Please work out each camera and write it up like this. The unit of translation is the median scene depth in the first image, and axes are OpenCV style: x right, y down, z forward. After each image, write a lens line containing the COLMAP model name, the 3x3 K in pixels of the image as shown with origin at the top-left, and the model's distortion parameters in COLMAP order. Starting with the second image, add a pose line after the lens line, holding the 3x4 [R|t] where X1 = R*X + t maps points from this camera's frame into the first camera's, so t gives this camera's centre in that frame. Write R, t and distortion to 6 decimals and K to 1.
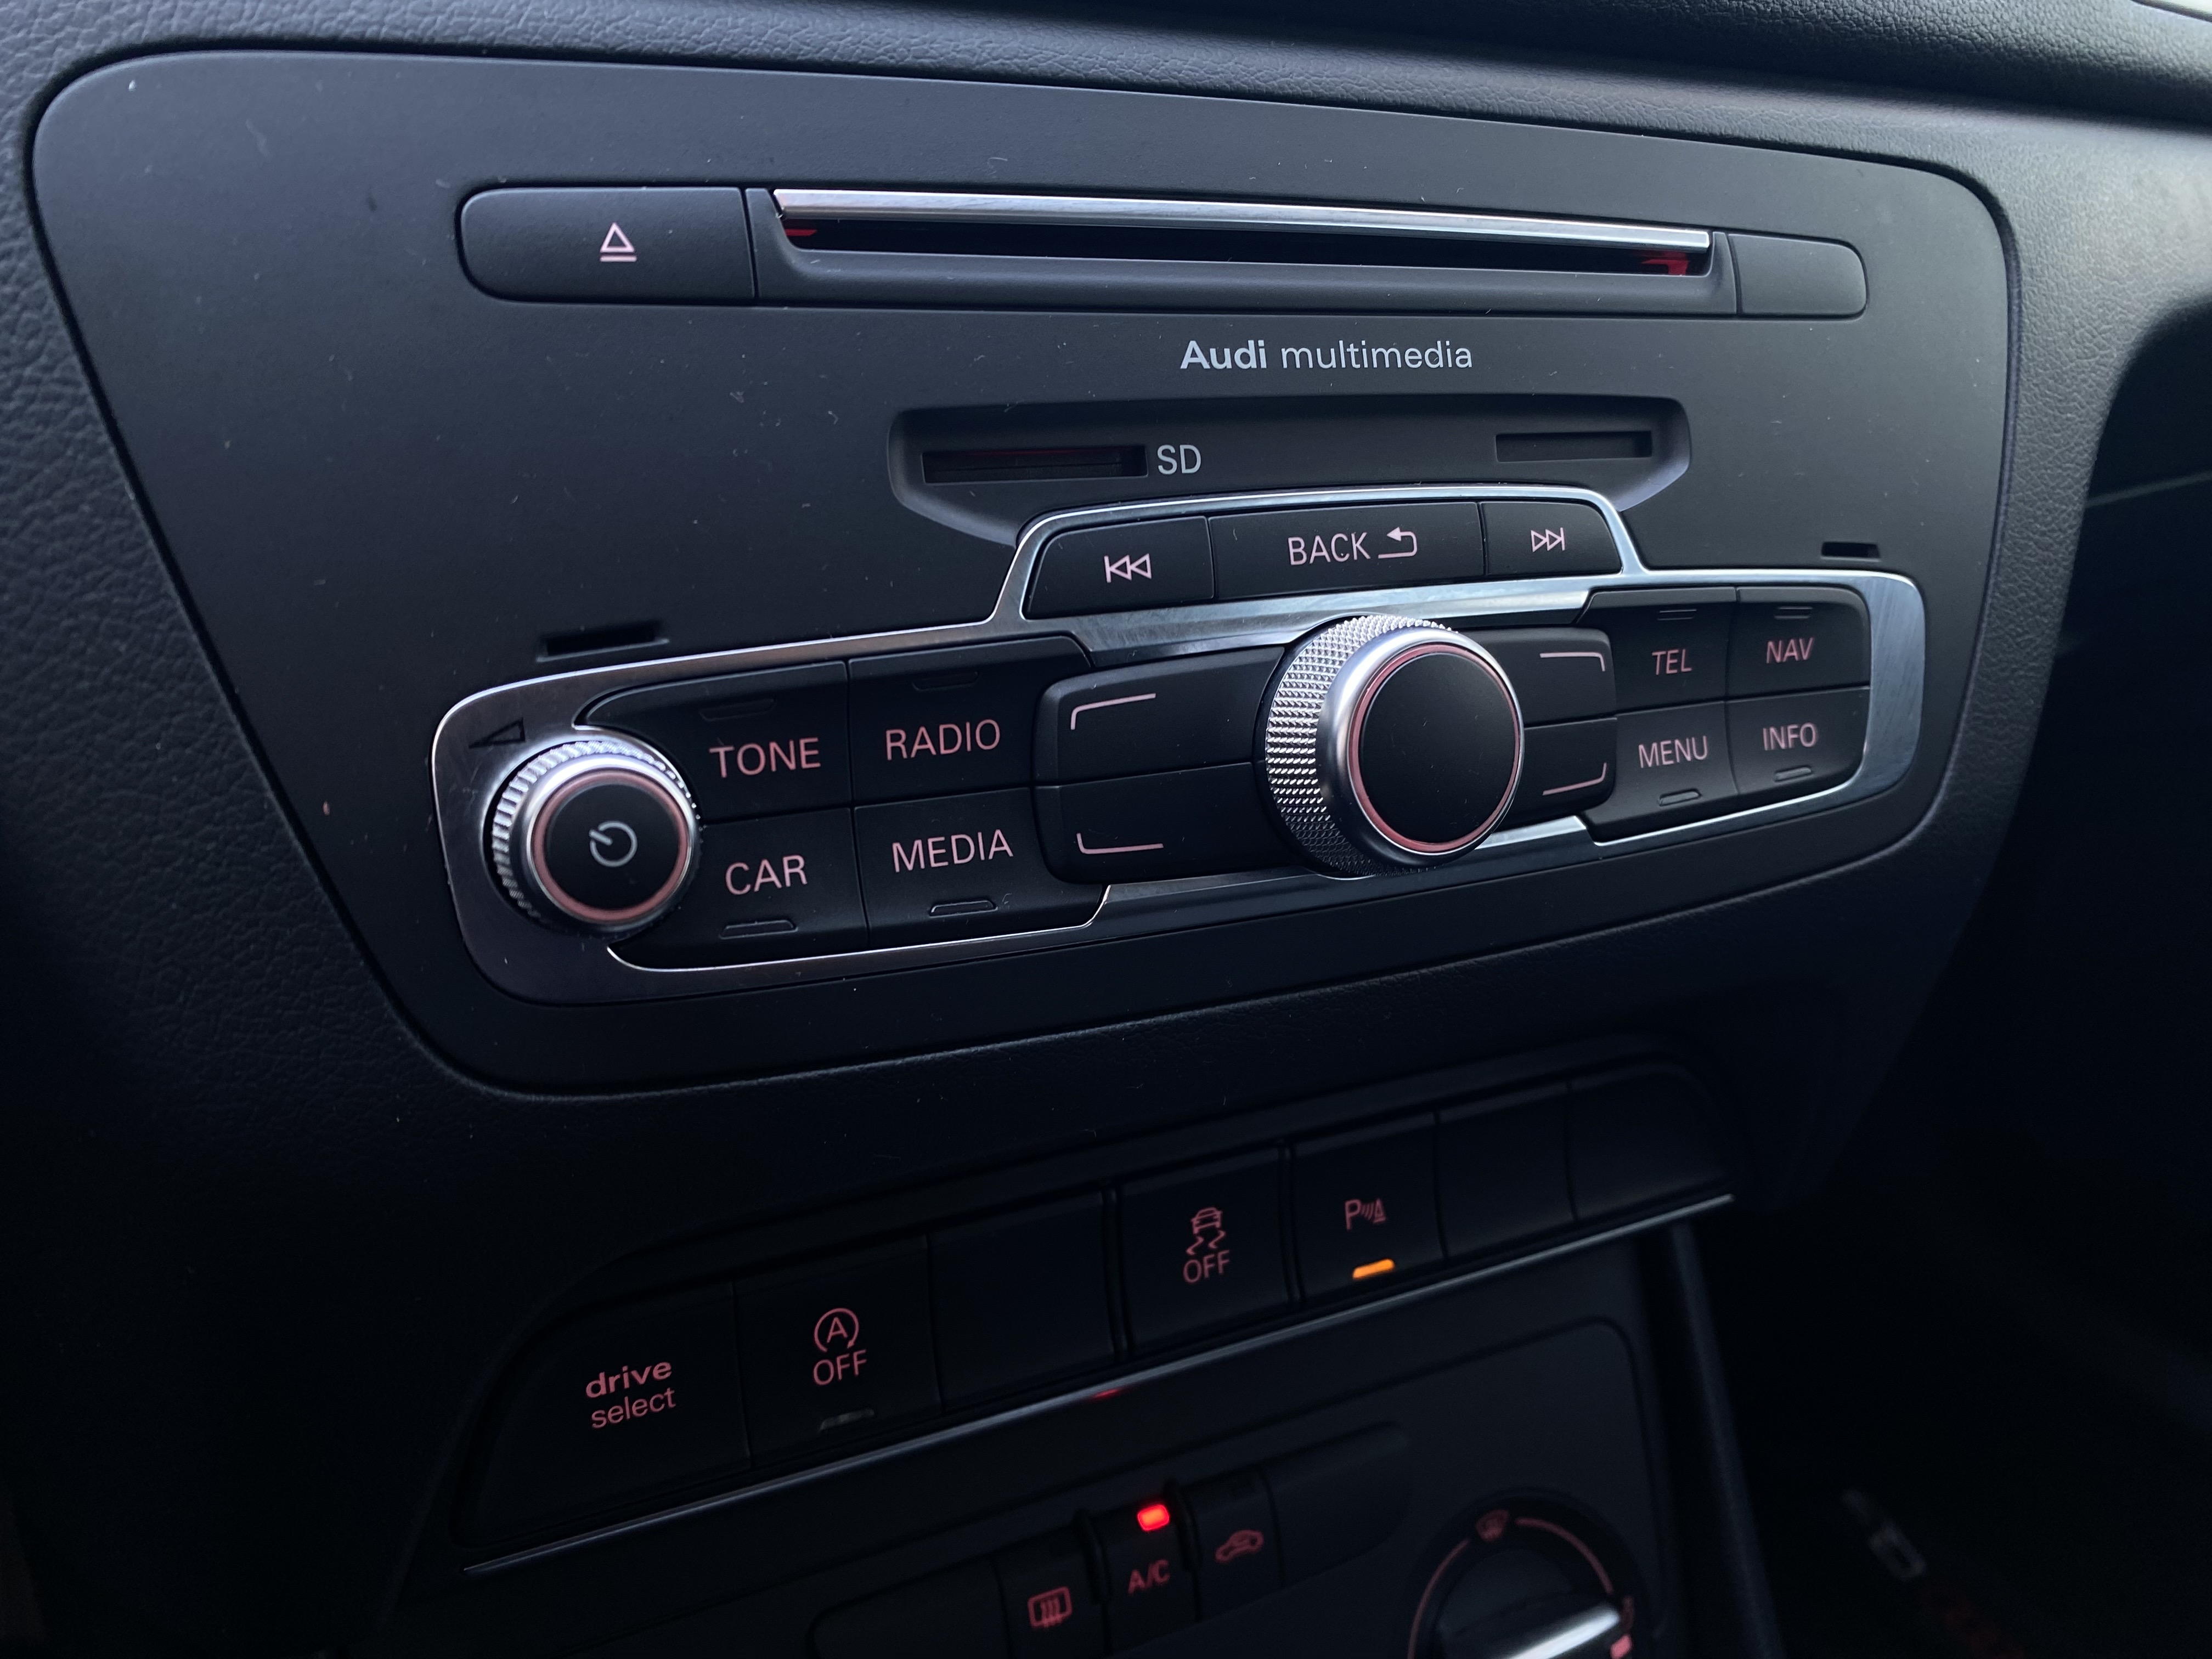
lens RADIAL K [[1747.9, 0, 1106.0], [0, 1747.9, 829.5], [0, 0, 1]] dist [-0.003550, -0.003552]
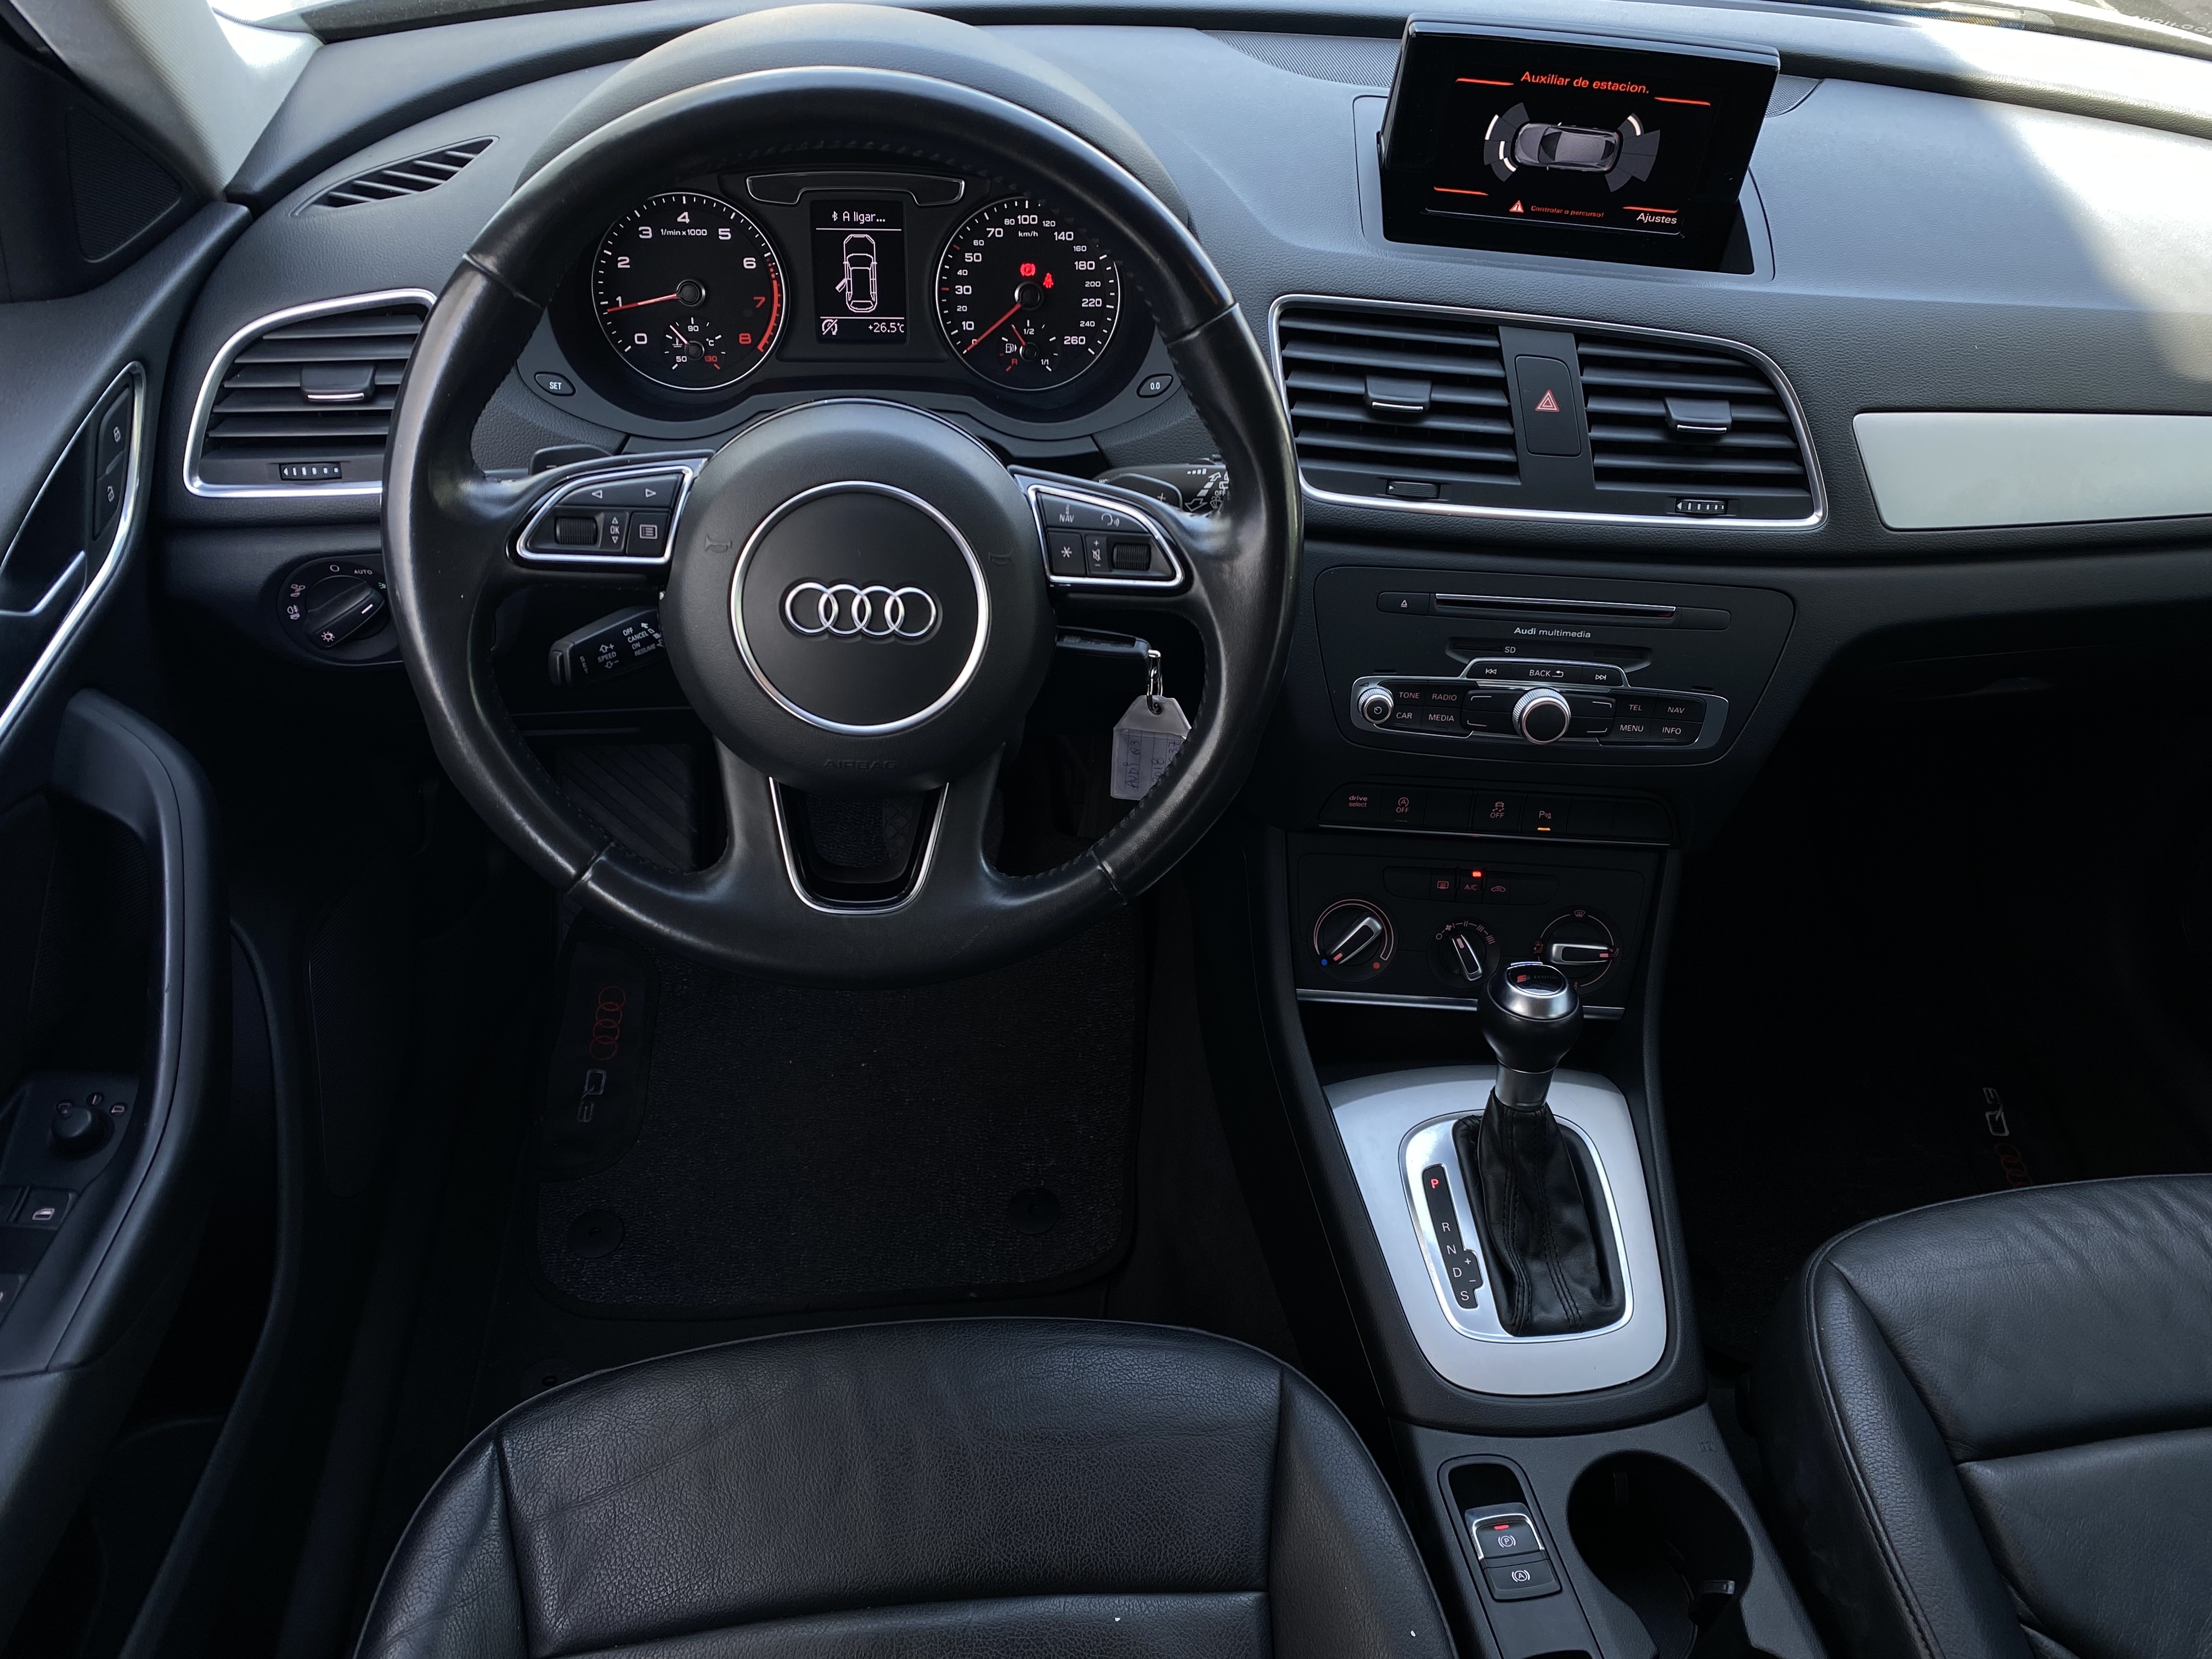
lens RADIAL K [[1682.1, 0, 1126.8], [0, 1682.1, 822.9], [0, 0, 1]] dist [0.155073, -0.493028]
pose [[0.882507, 0.291193, -0.369308, 0.813530], [-0.183784, 0.936350, 0.299120, -0.808803], [0.432903, -0.196102, 0.879851, -3.054122]]
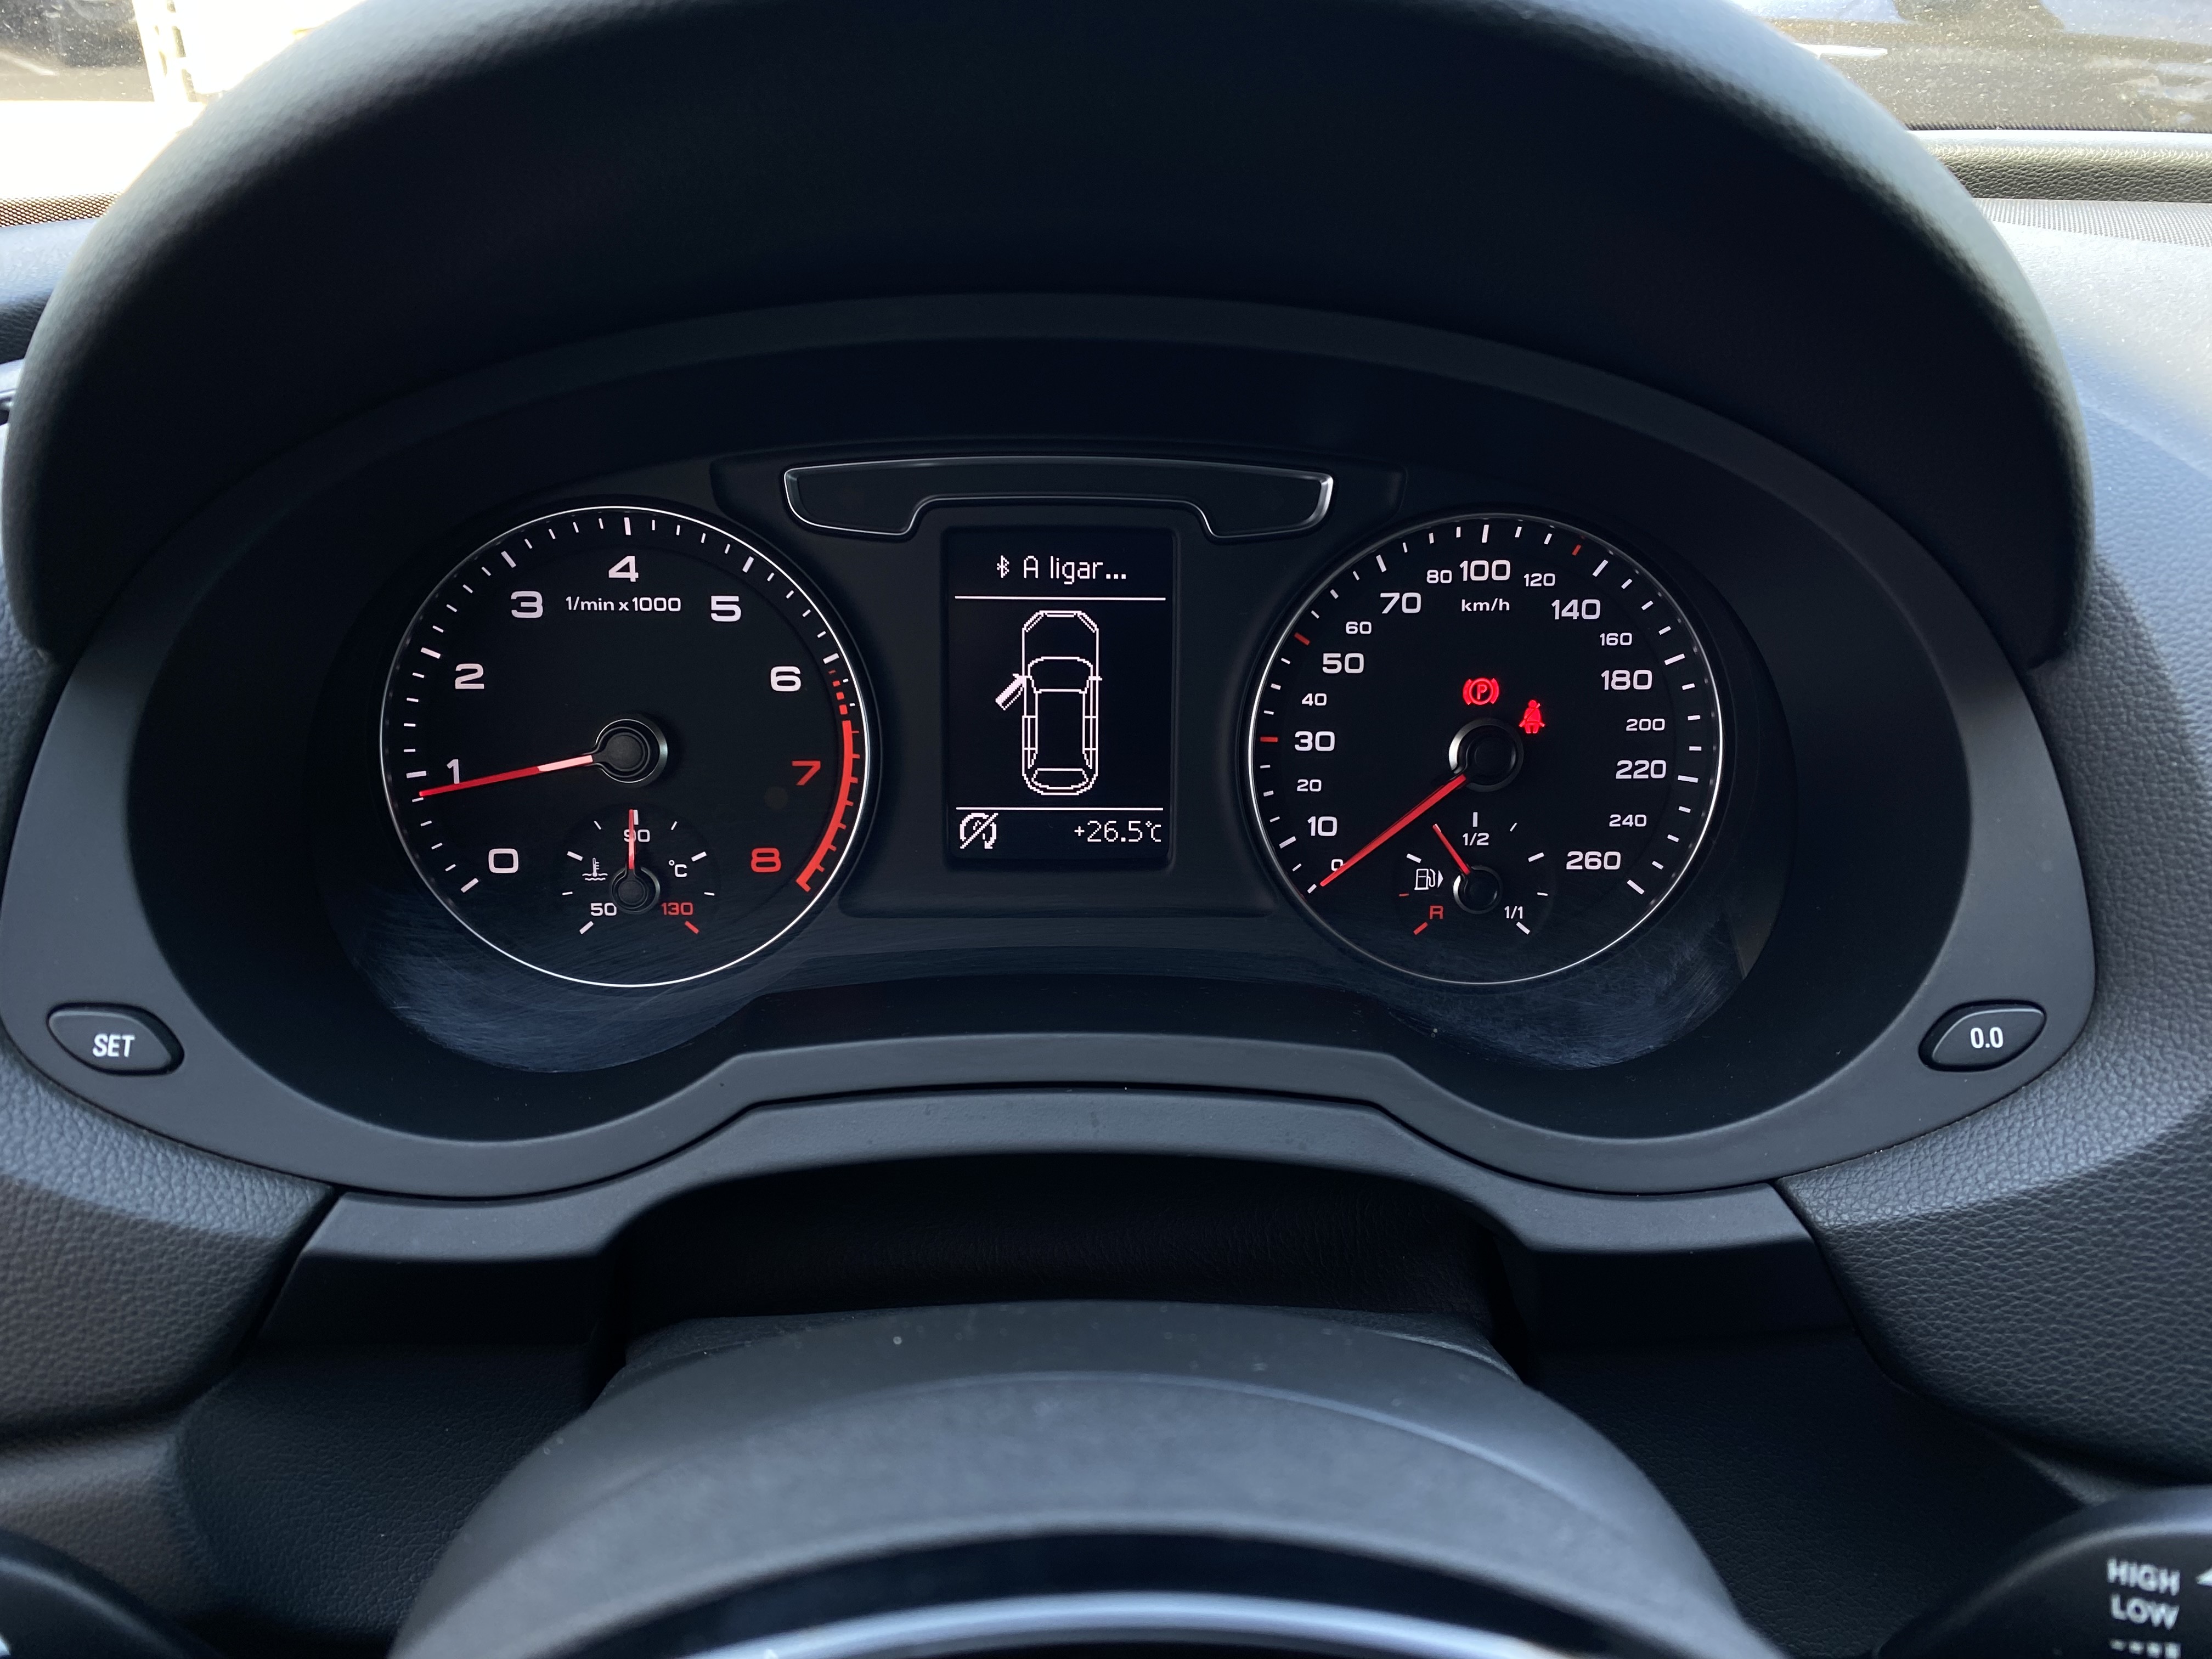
lens RADIAL K [[1682.1, 0, 1126.8], [0, 1682.1, 822.9], [0, 0, 1]] dist [0.155073, -0.493028]
pose [[0.825947, 0.205353, -0.525016, -0.733878], [-0.180652, 0.978596, 0.098567, -0.761973], [0.534020, 0.013434, 0.845365, -0.785799]]
